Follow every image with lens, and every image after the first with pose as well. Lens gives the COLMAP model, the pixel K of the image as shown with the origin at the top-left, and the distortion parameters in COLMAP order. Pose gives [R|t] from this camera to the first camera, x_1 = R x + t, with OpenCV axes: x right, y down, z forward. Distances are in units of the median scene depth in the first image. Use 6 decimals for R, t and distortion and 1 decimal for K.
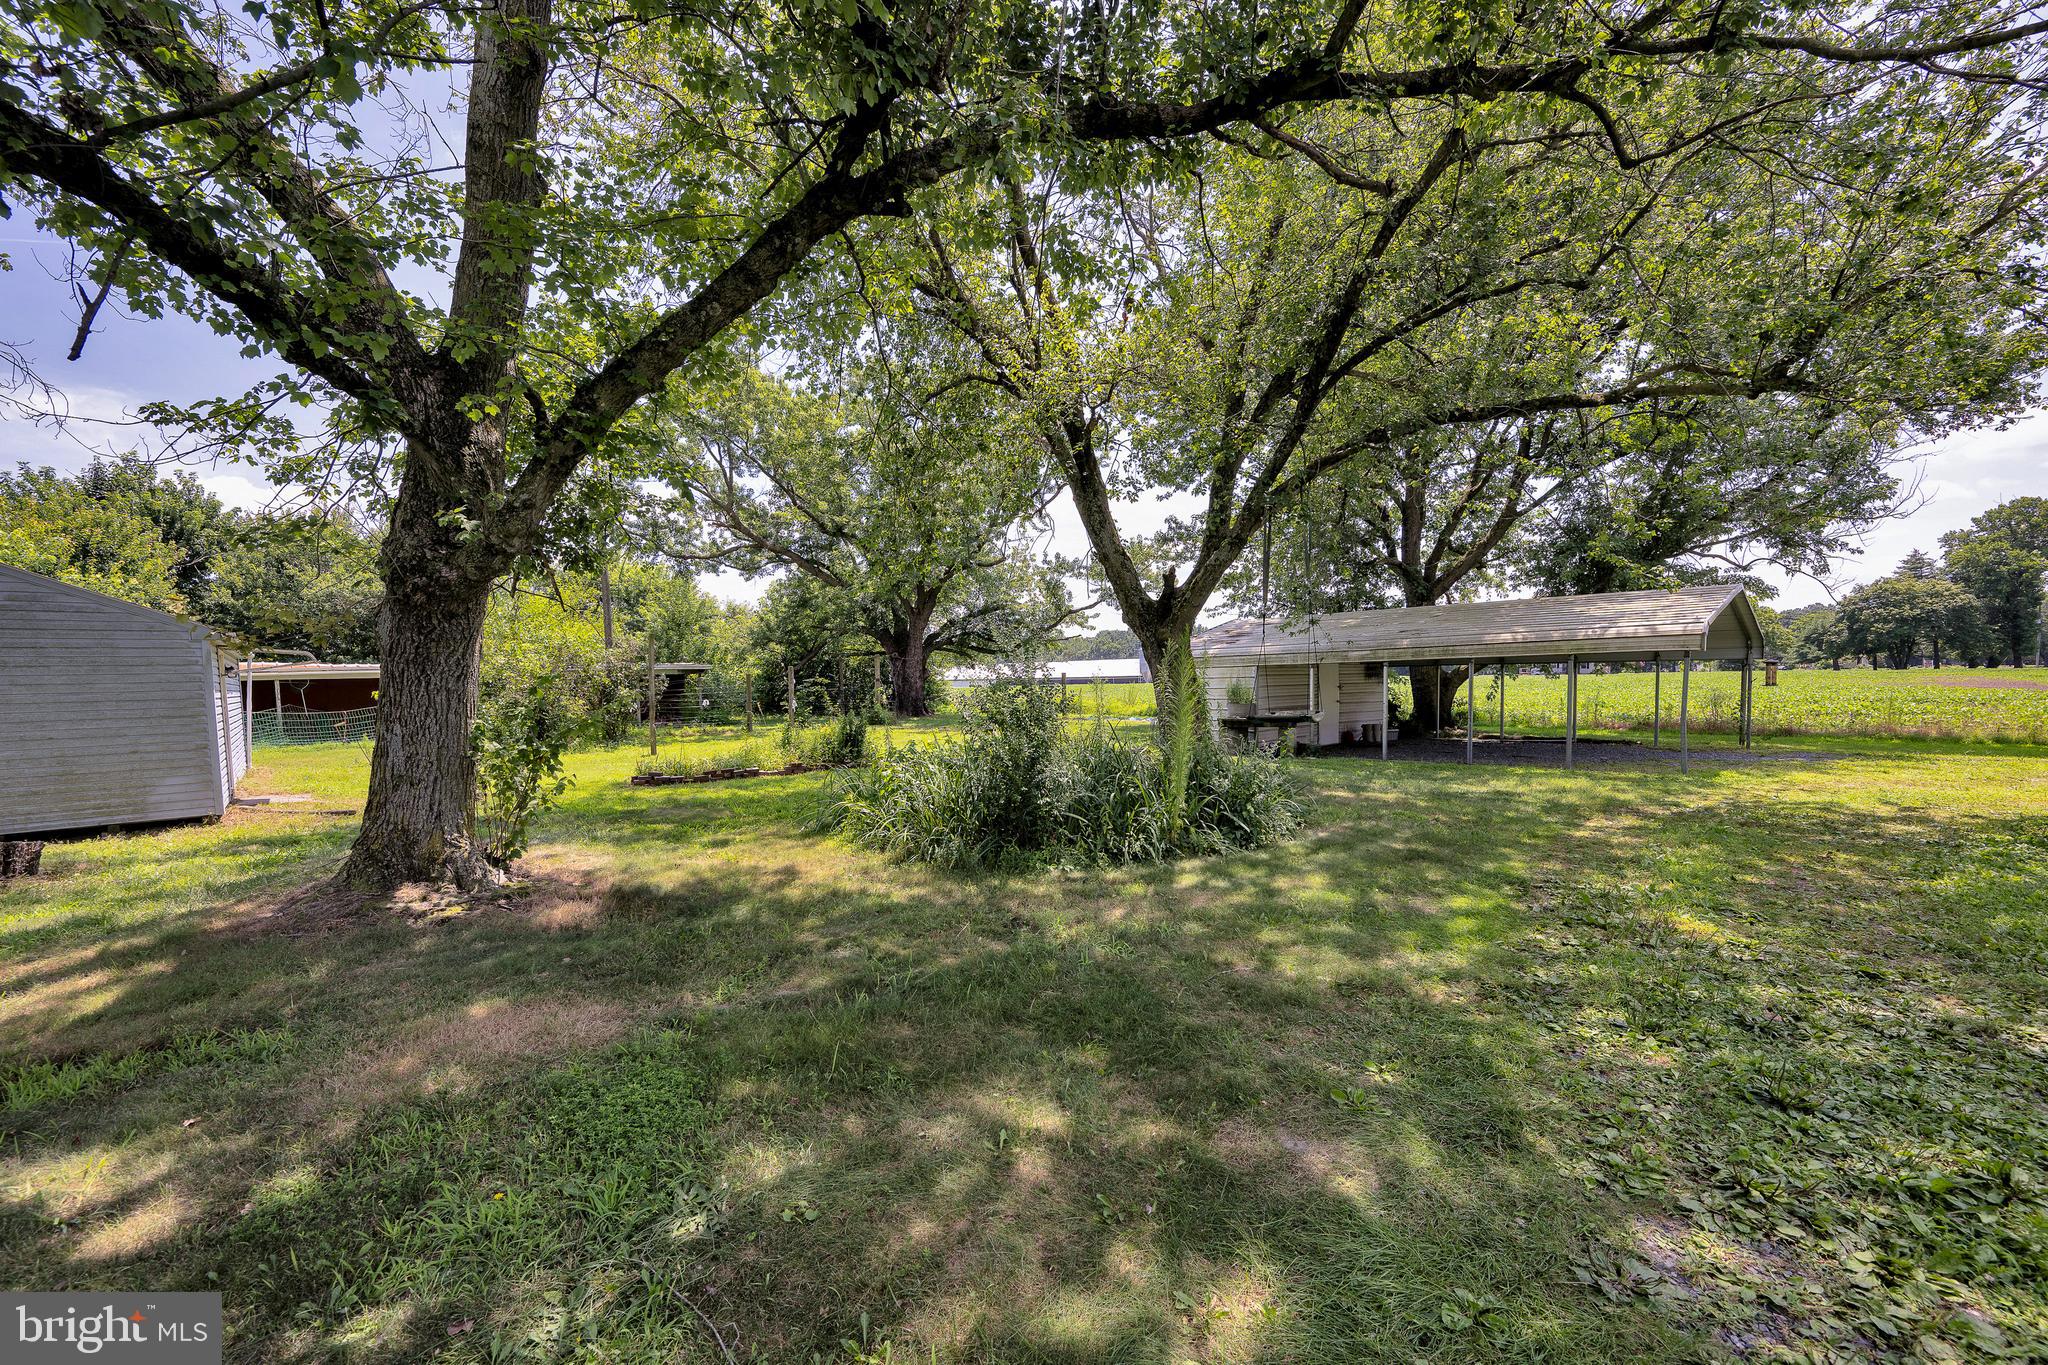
lens RADIAL K [[818.9, 0, 1024.9], [0, 818.9, 690.0], [0, 0, 1]] dist [-0.002091, -0.000167]
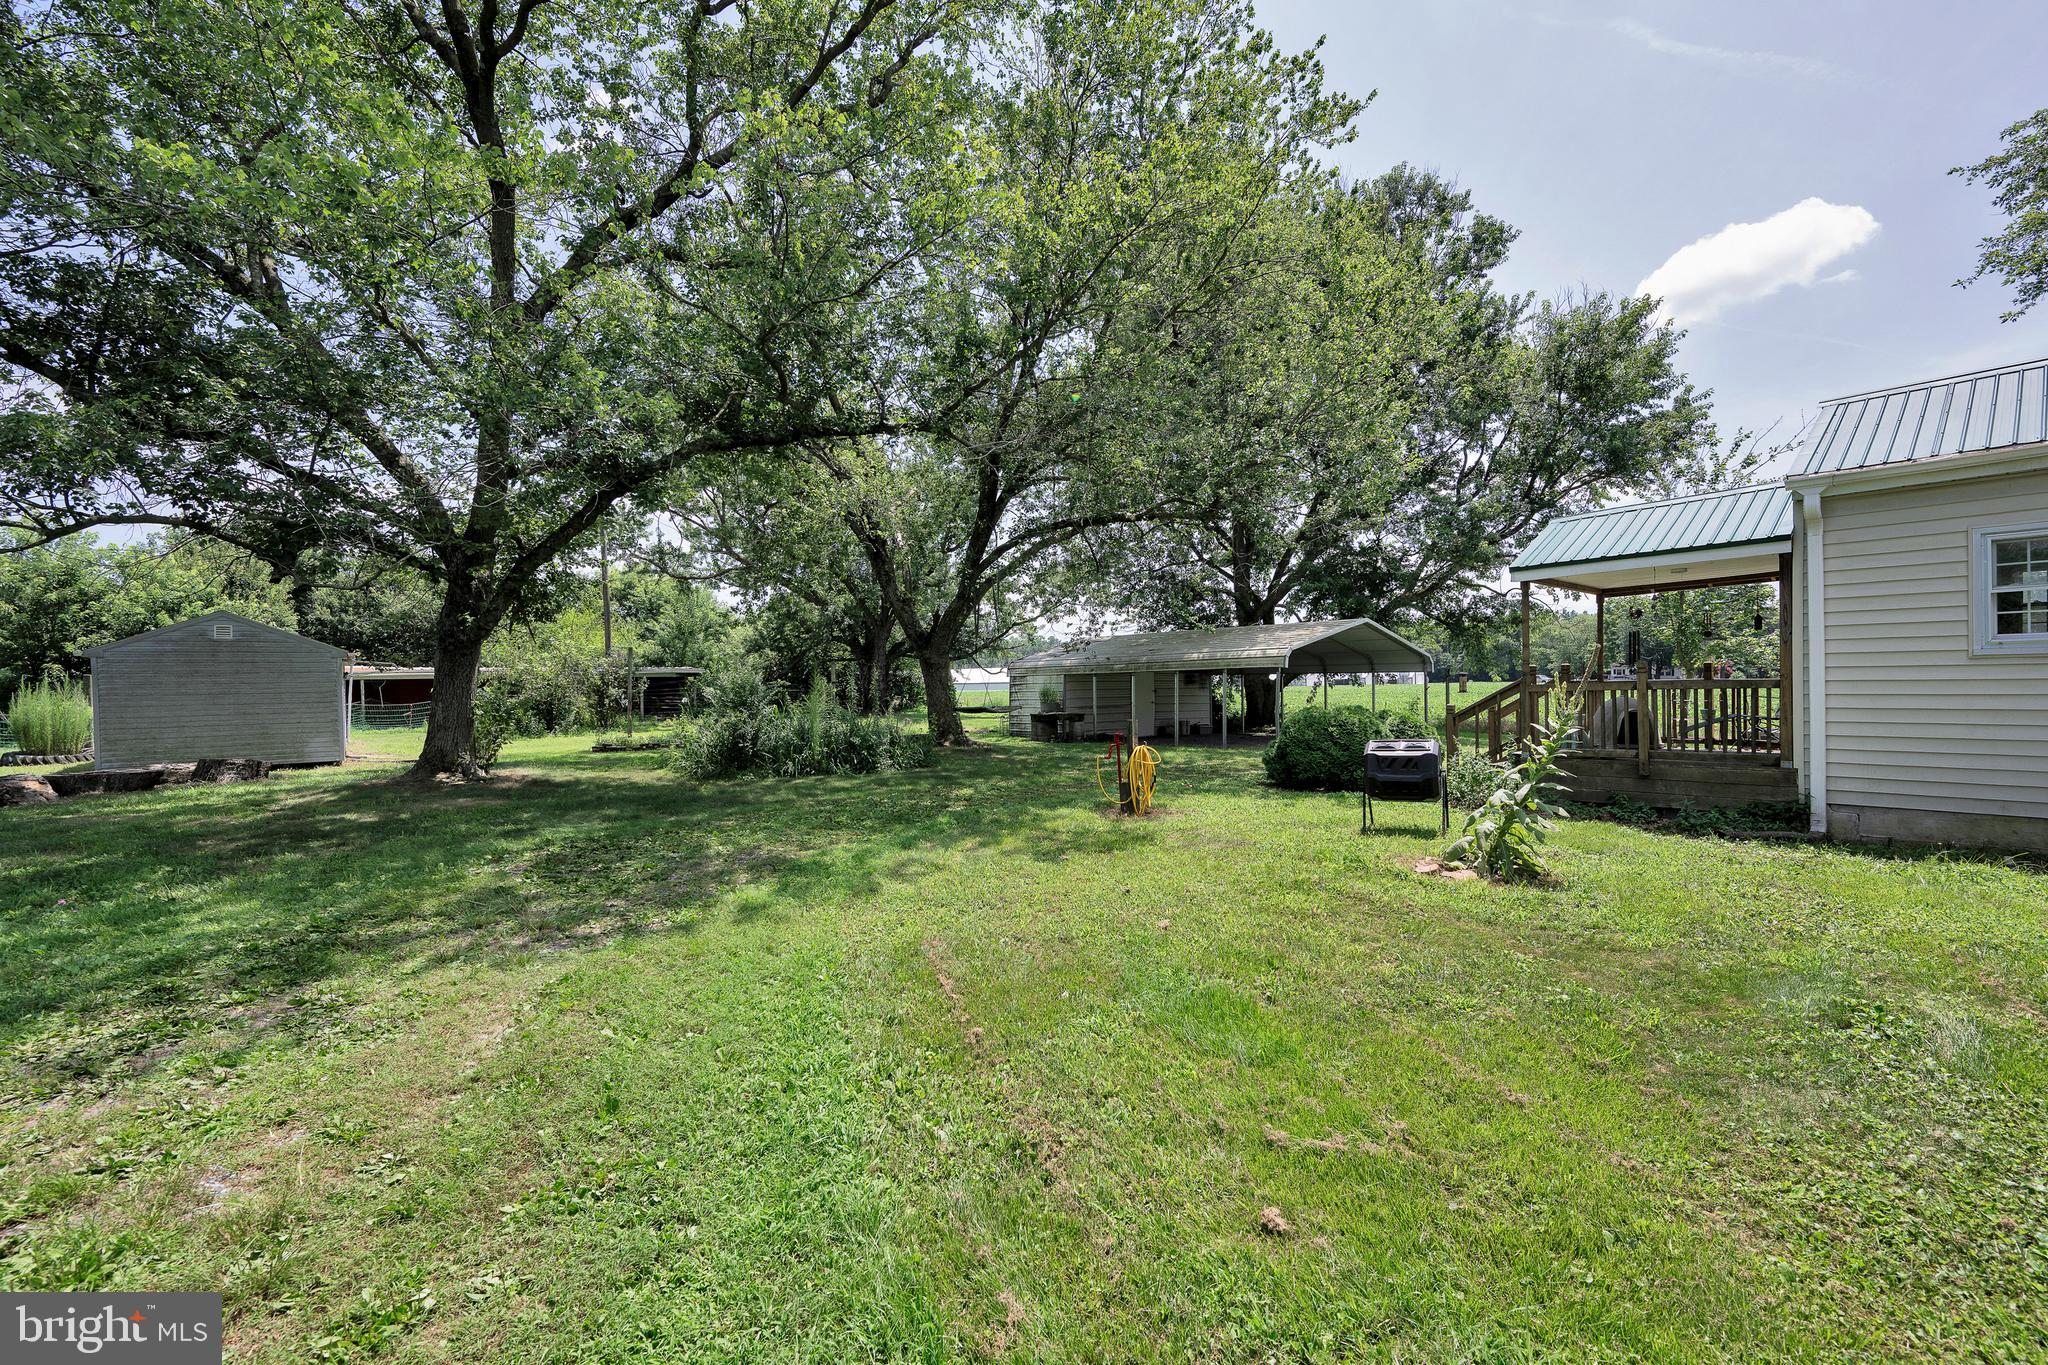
lens RADIAL K [[868.2, 0, 1023.8], [0, 868.2, 671.5], [0, 0, 1]] dist [0.002333, -0.000909]
pose [[0.996967, 0.007041, -0.077505, 0.265676], [-0.009068, 0.999625, -0.025843, 0.001912], [0.077294, 0.026467, 0.996657, -0.327911]]
